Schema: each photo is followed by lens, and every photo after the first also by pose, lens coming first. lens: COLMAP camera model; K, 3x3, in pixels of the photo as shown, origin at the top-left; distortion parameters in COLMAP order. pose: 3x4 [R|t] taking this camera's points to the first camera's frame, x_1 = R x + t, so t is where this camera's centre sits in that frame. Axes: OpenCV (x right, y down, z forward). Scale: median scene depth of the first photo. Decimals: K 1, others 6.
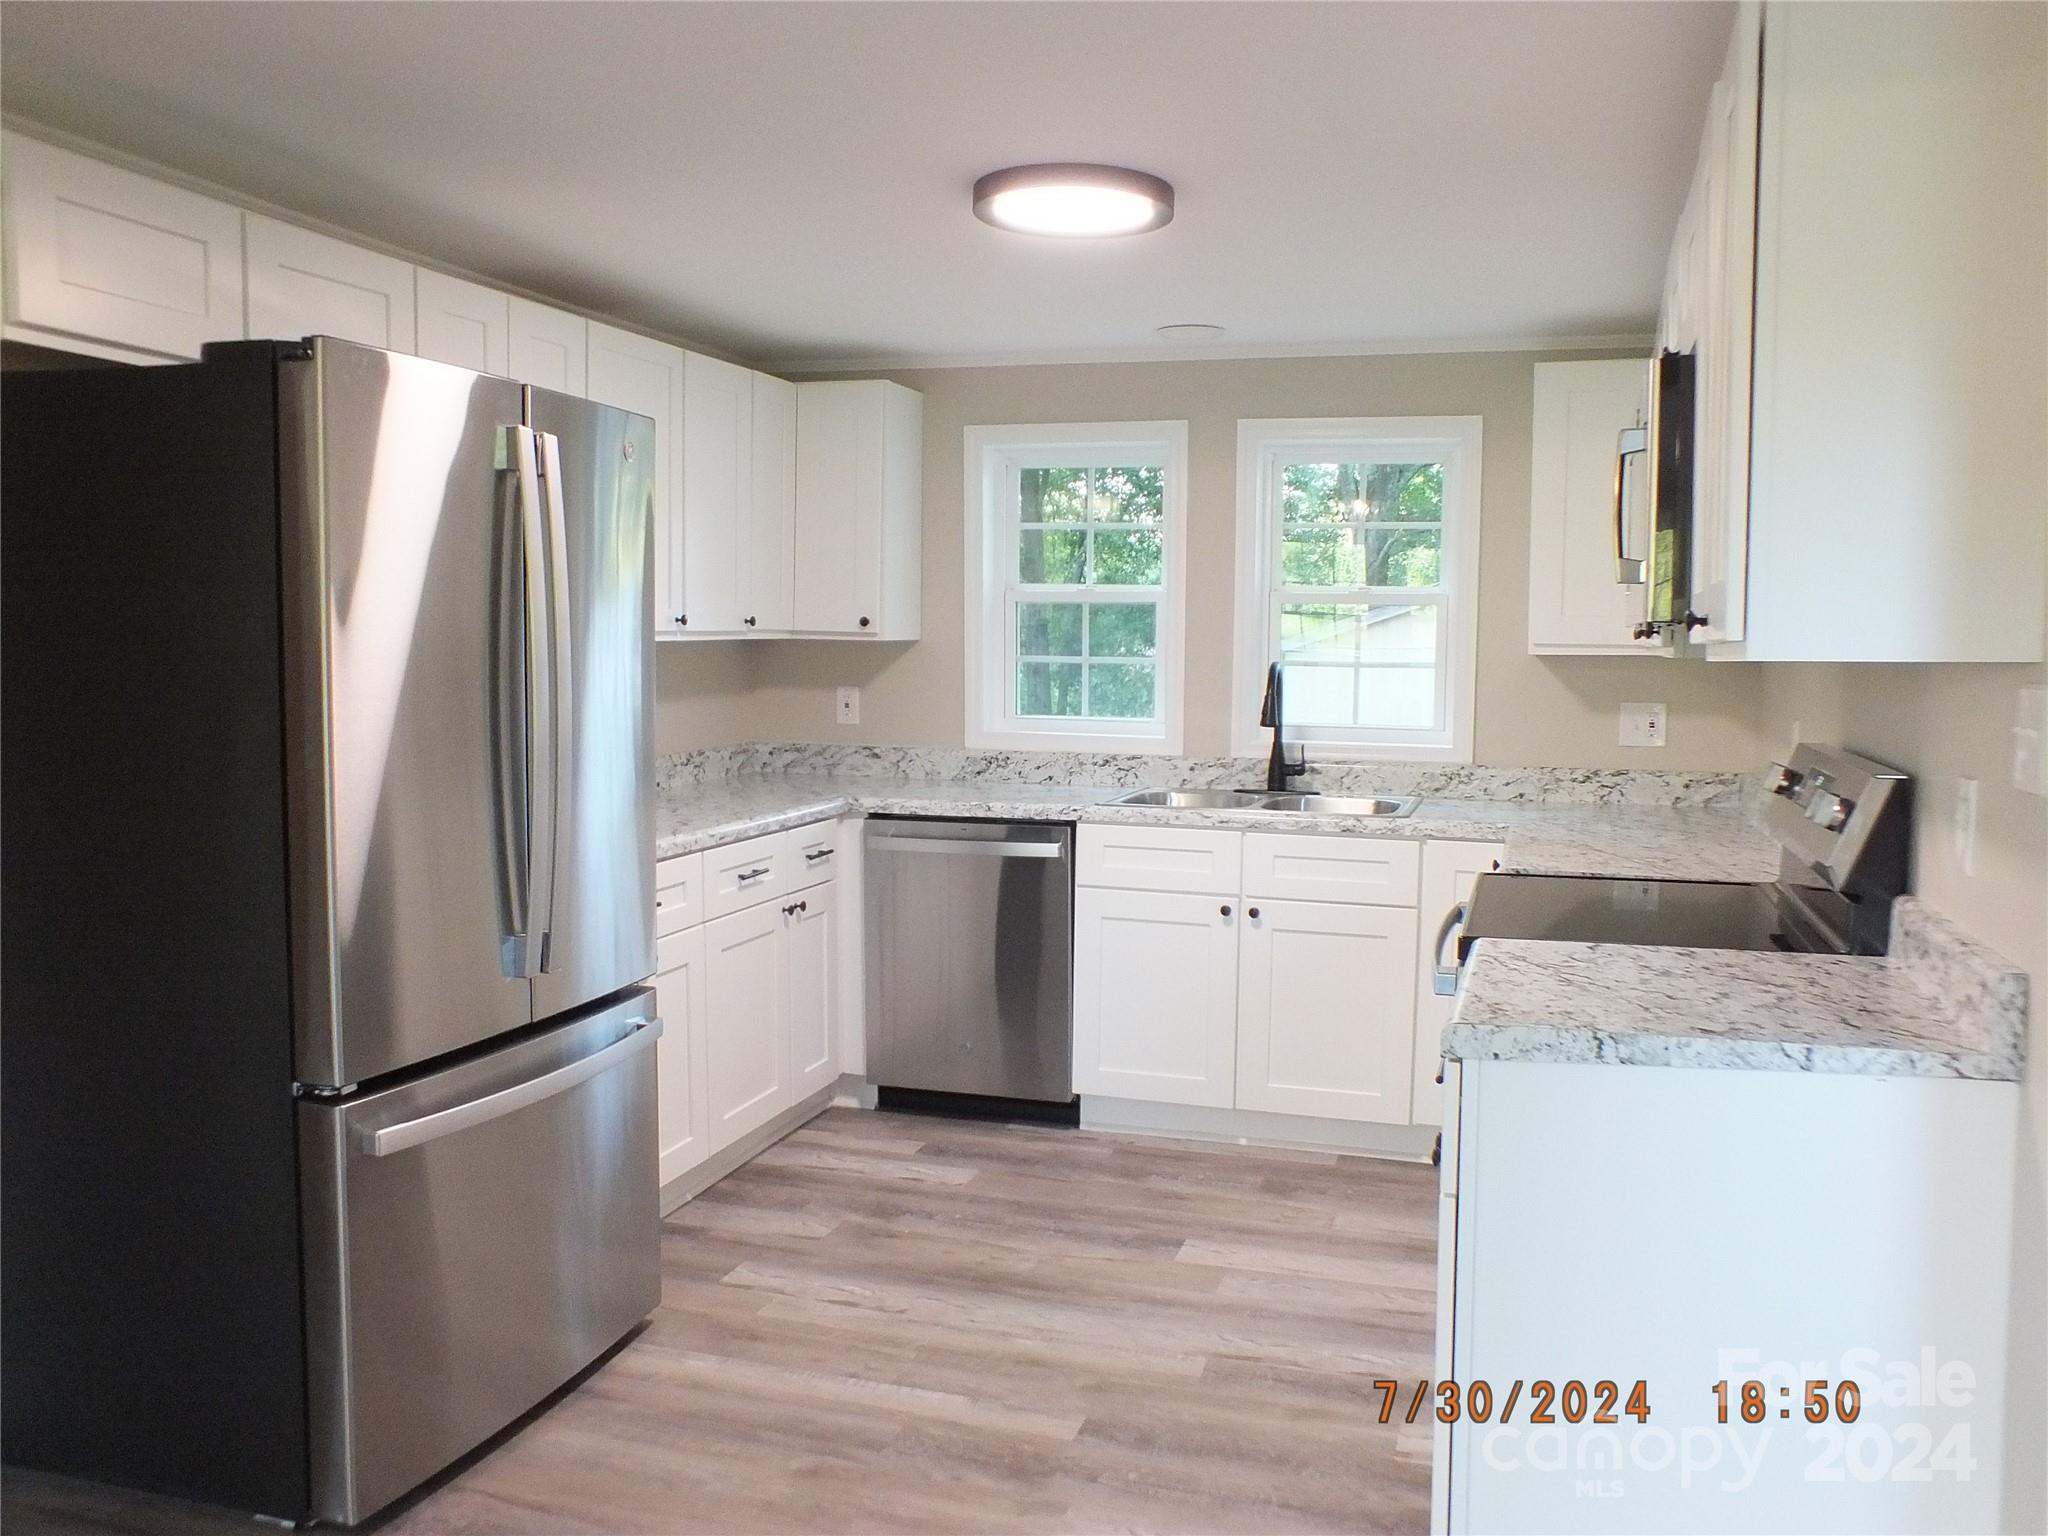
lens RADIAL K [[1662.2, 0, 1024.0], [0, 1662.2, 768.0], [0, 0, 1]] dist [-0.041153, 0.003131]
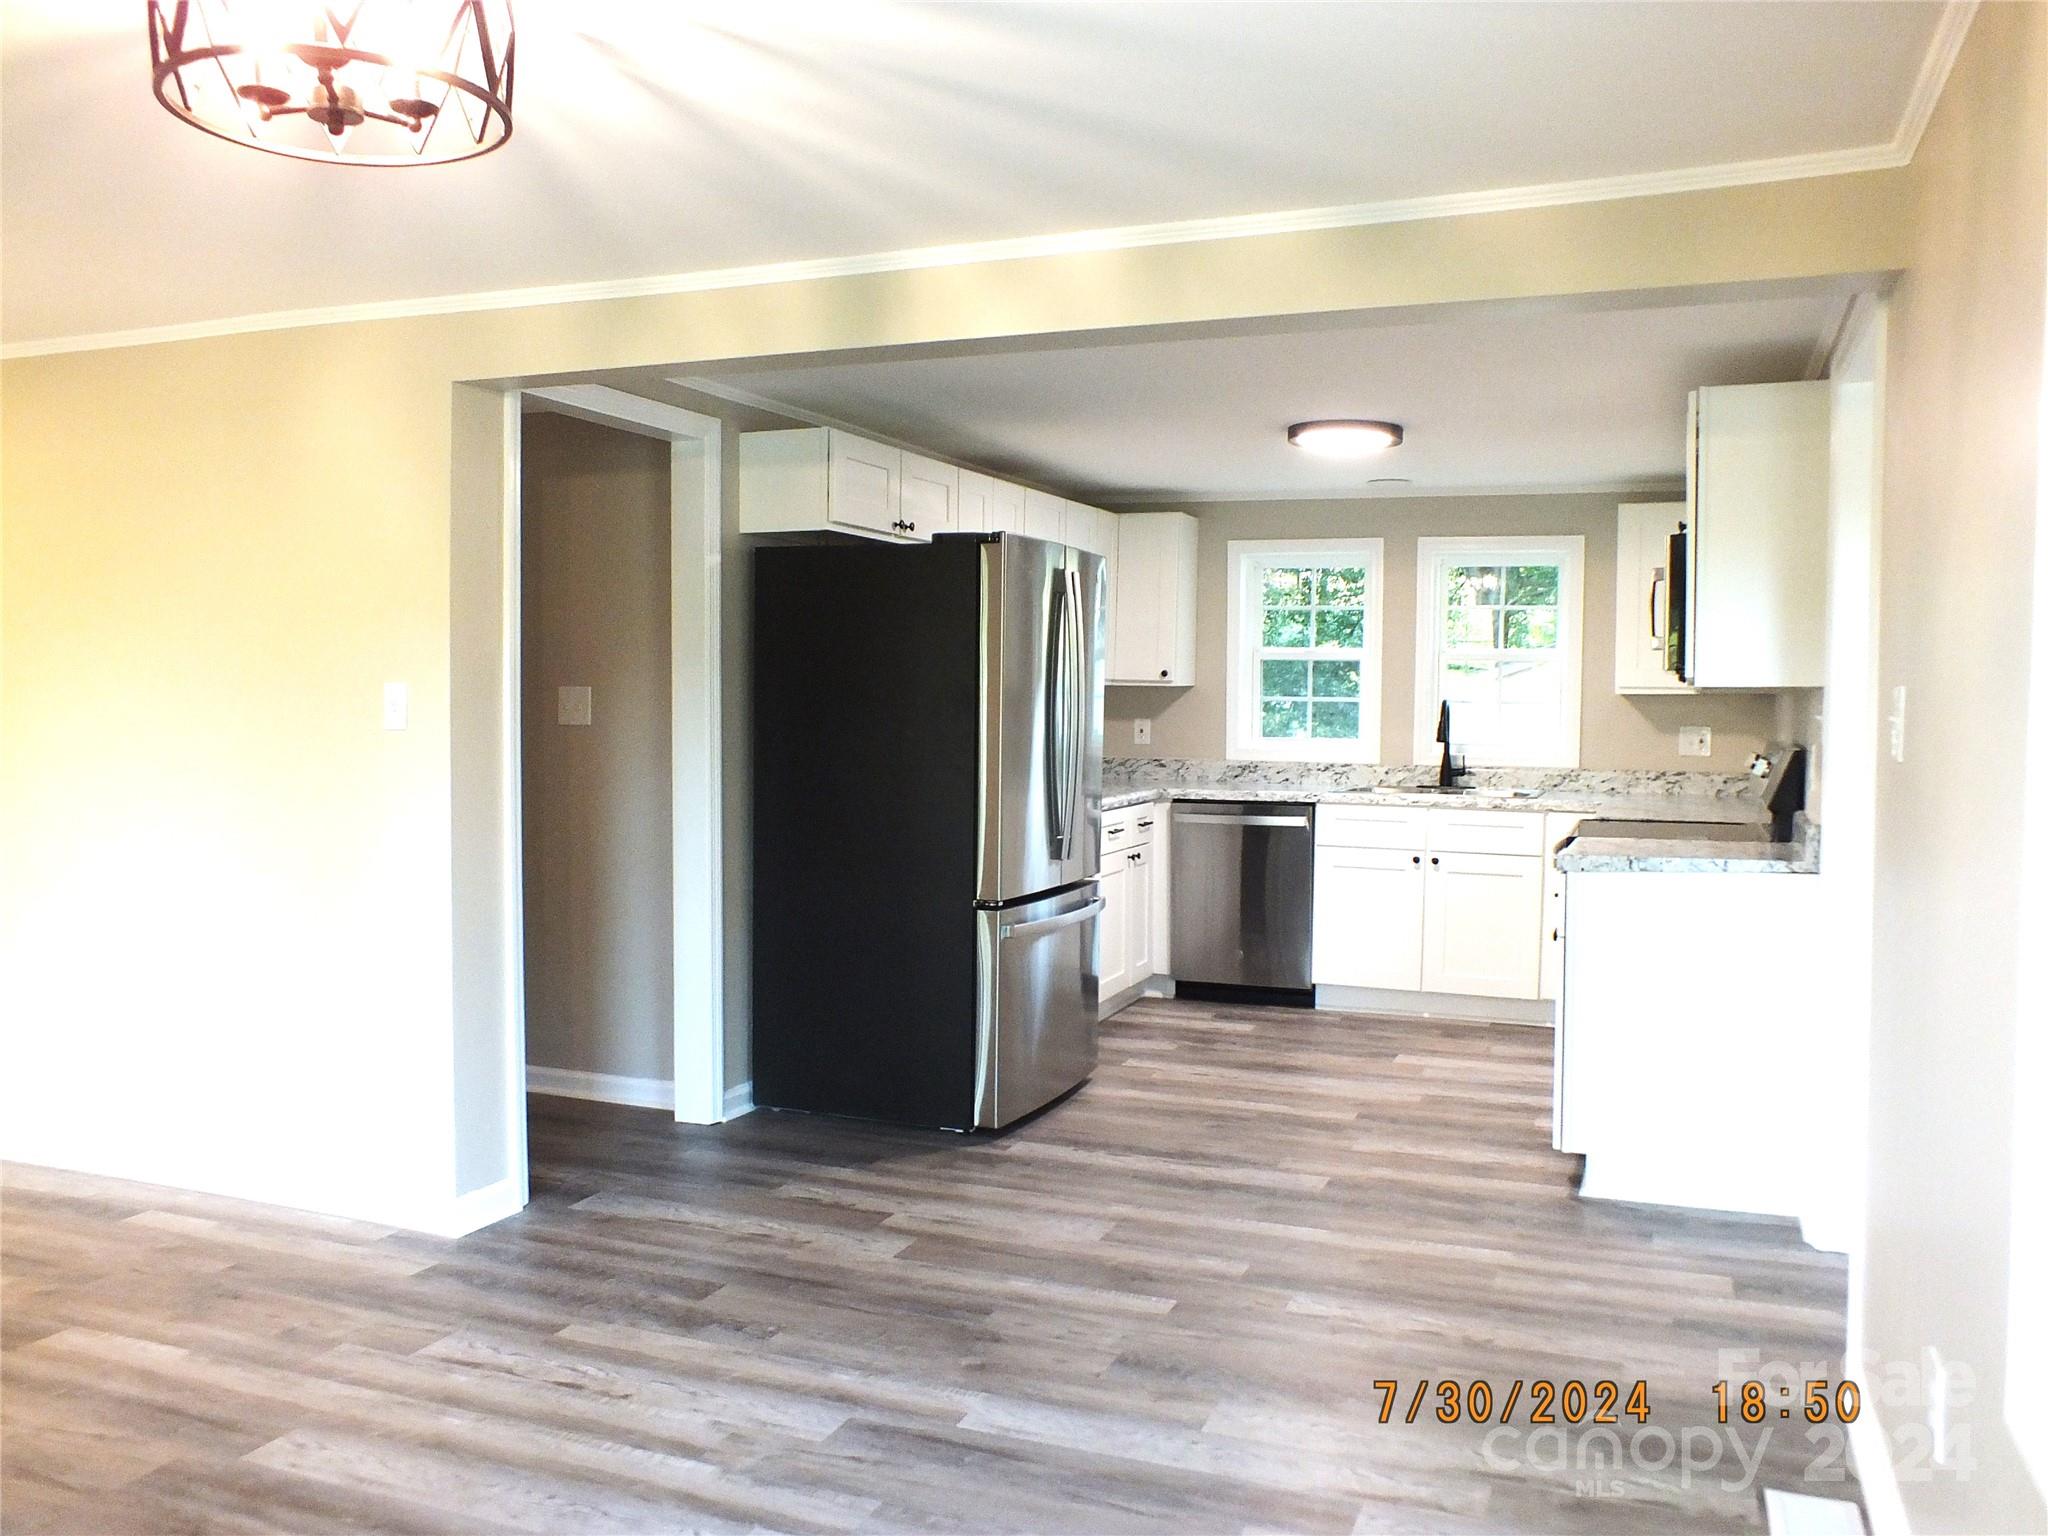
lens RADIAL K [[1685.3, 0, 1030.8], [0, 1685.3, 771.9], [0, 0, 1]] dist [-0.082929, 0.104972]
pose [[0.998138, 0.003277, -0.060908, -0.137702], [-0.005350, 0.999411, -0.033902, 0.058252], [0.060761, 0.034165, 0.997567, -0.561756]]
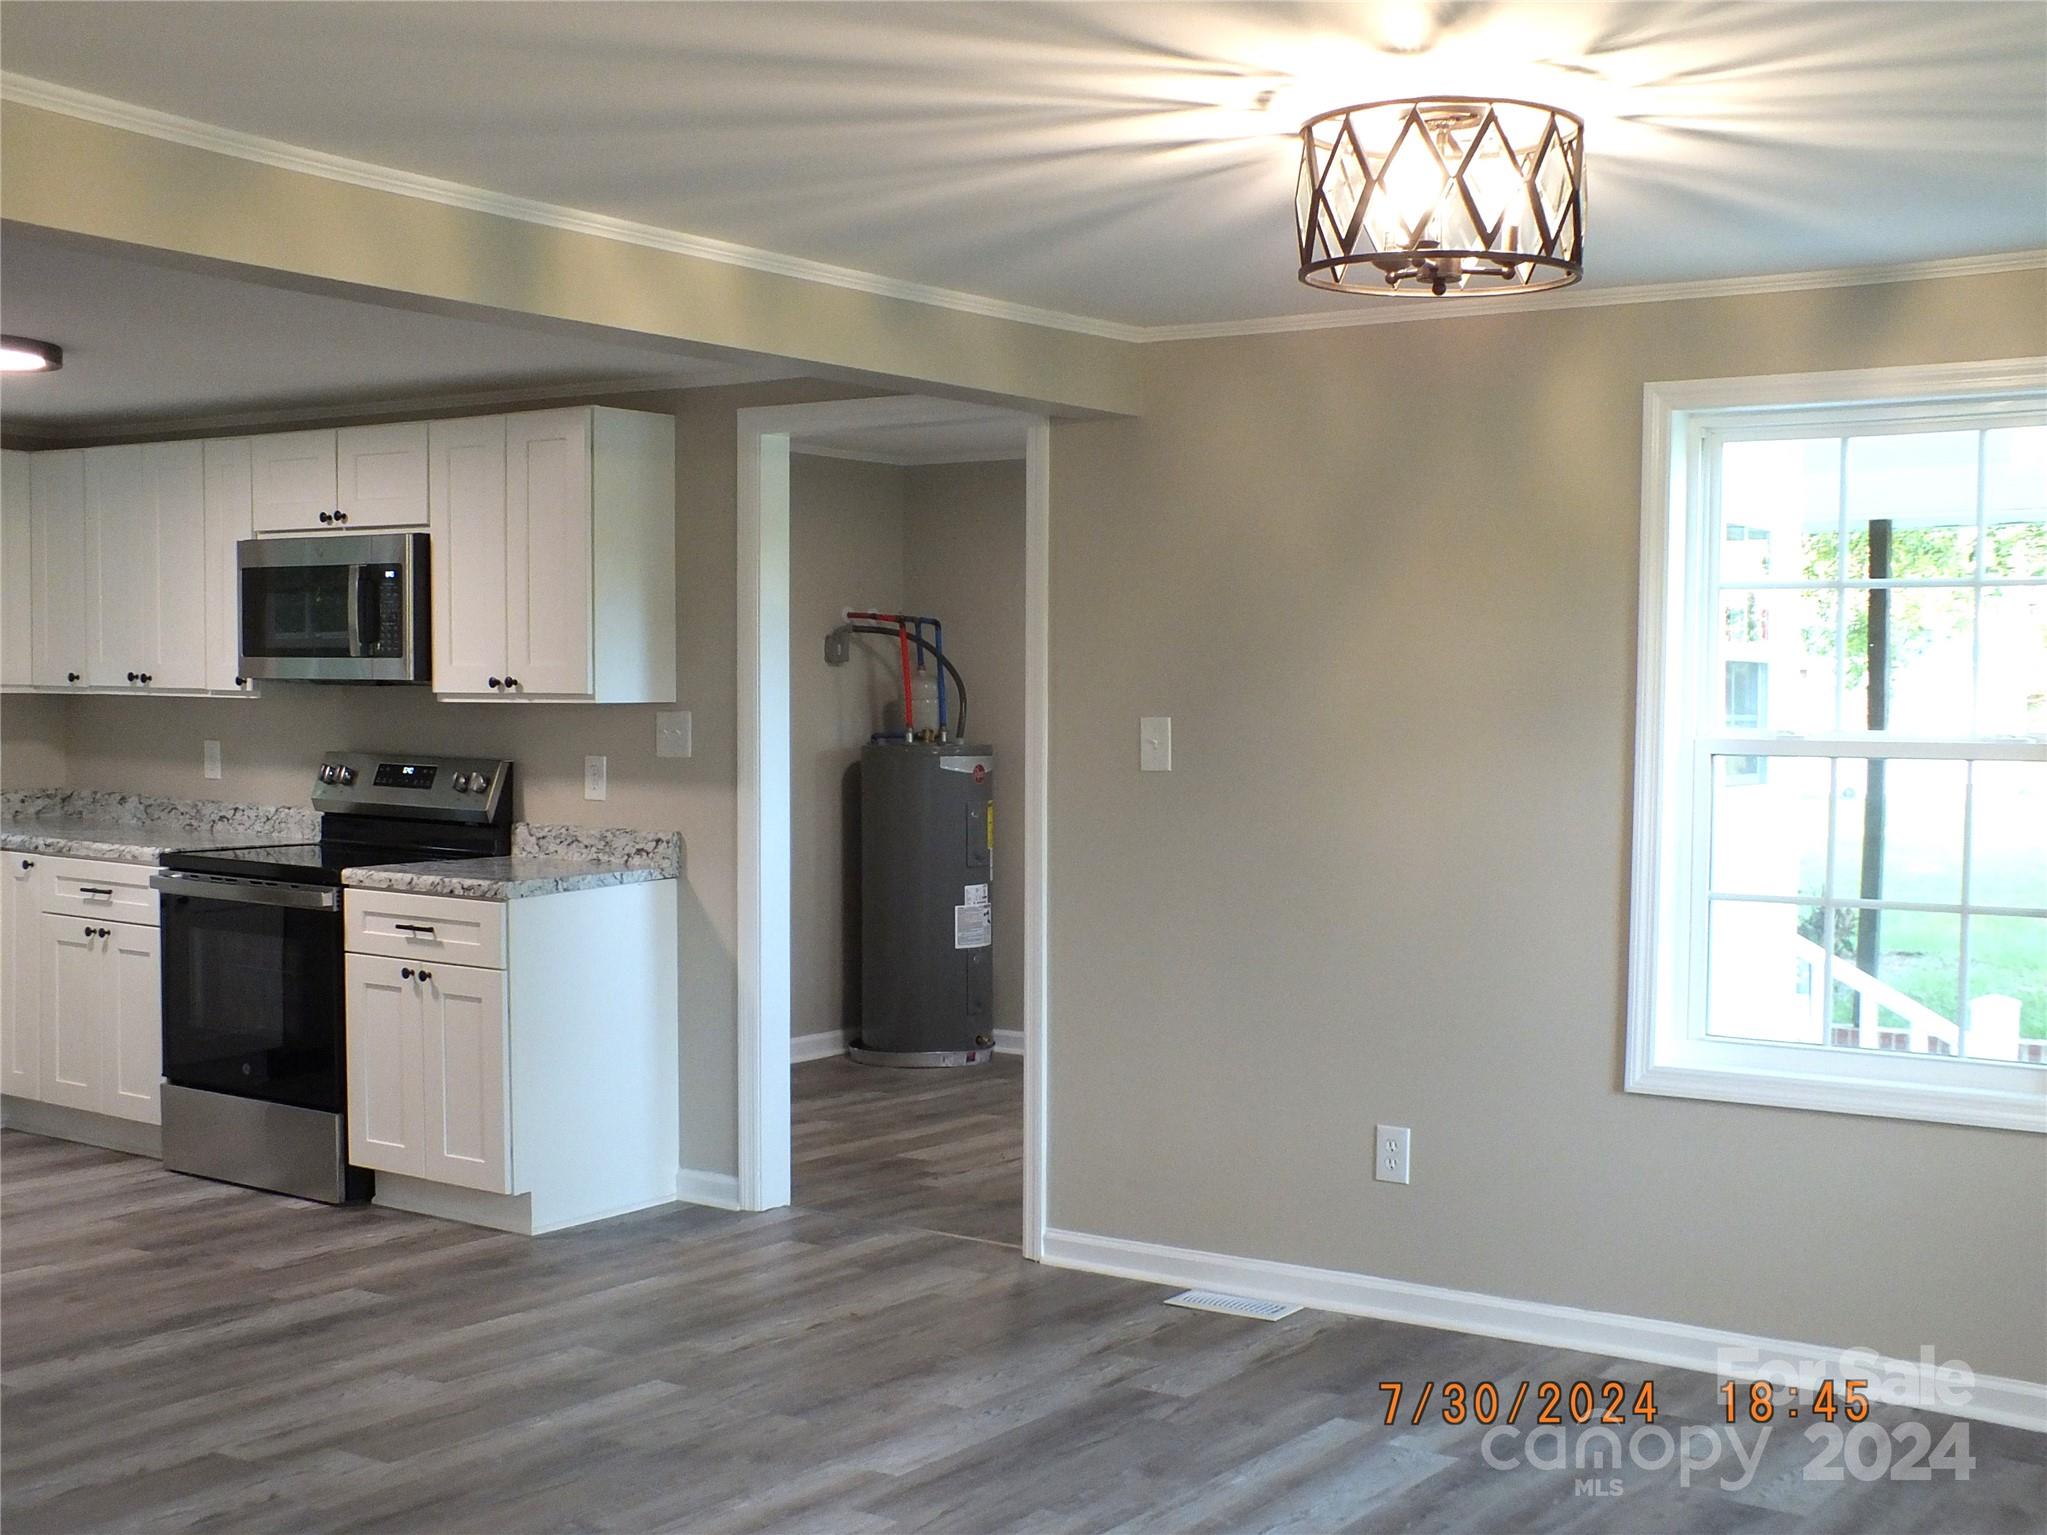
lens RADIAL K [[2383.8, 0, 1115.2], [0, 2383.8, 828.3], [0, 0, 1]] dist [-0.091788, 0.403027]
pose [[0.275211, -0.059972, 0.959511, -1.088062], [0.062058, 0.997079, 0.044521, 0.002181], [-0.959379, 0.047292, 0.278129, -0.244511]]
